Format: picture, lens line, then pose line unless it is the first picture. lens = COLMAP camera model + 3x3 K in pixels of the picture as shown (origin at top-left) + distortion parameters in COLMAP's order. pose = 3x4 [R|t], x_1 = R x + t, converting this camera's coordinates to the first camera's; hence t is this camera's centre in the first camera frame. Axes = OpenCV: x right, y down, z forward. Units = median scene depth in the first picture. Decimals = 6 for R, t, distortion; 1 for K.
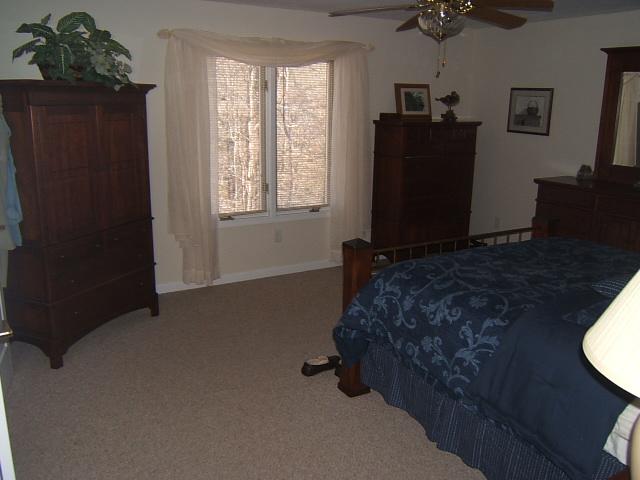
lens RADIAL K [[575.2, 0, 317.0], [0, 575.2, 237.2], [0, 0, 1]] dist [-0.008194, -0.018159]
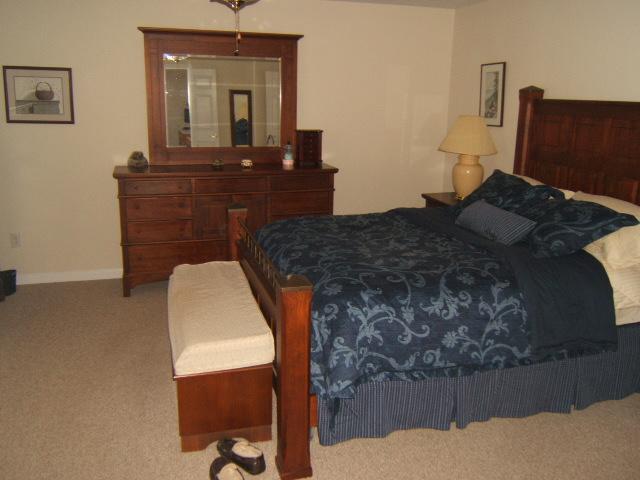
lens RADIAL K [[575.2, 0, 317.0], [0, 575.2, 237.2], [0, 0, 1]] dist [-0.008194, -0.018159]
pose [[0.220935, -0.250352, 0.942609, -0.687778], [0.212893, 0.955565, 0.203894, -0.213913], [-0.951769, 0.155627, 0.264415, 0.865460]]
